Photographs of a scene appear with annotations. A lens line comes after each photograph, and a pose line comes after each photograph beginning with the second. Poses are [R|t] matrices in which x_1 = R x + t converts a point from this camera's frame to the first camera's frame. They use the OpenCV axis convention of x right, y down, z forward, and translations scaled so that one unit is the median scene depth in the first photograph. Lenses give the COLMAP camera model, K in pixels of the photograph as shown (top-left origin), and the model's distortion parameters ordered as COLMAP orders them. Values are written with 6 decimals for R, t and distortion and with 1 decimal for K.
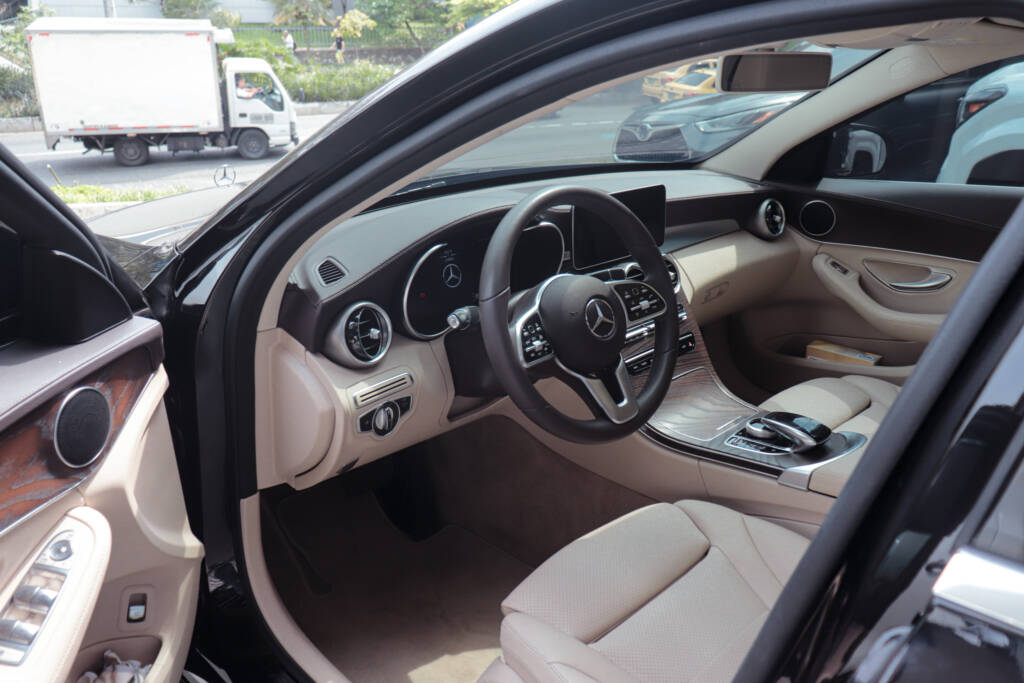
lens RADIAL K [[807.6, 0, 508.6], [0, 807.6, 333.8], [0, 0, 1]] dist [-0.035841, 0.030356]
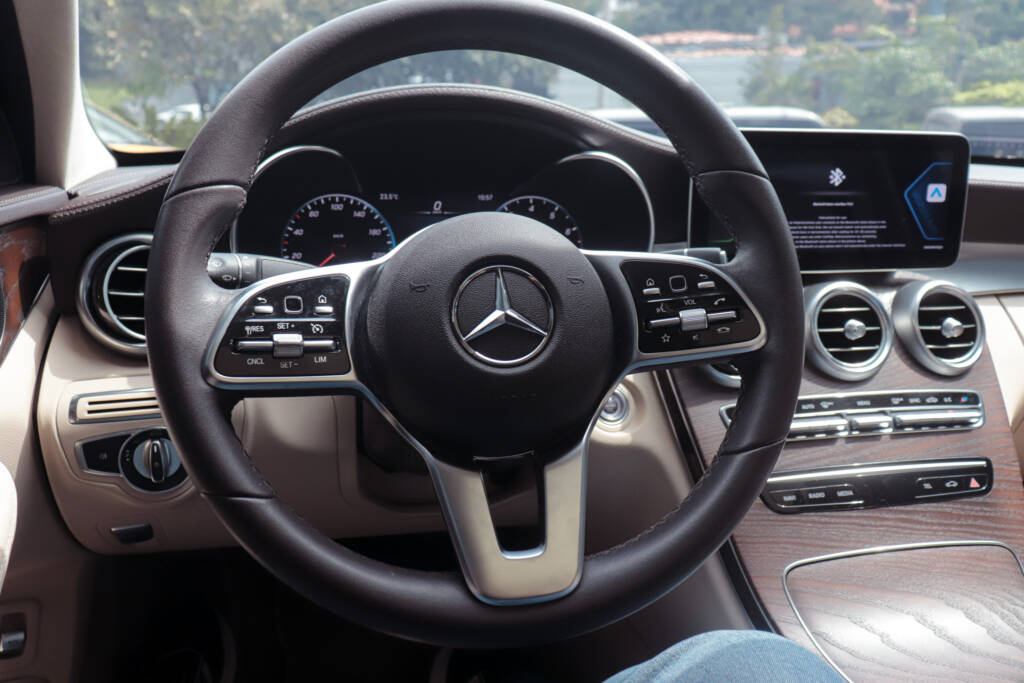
lens RADIAL K [[807.6, 0, 500.8], [0, 807.6, 335.5], [0, 0, 1]] dist [-0.035841, 0.030356]
pose [[0.837262, 0.127951, -0.531620, 0.278455], [-0.191067, 0.979410, -0.065191, 0.013990], [0.512333, 0.156157, 0.844470, 0.585949]]
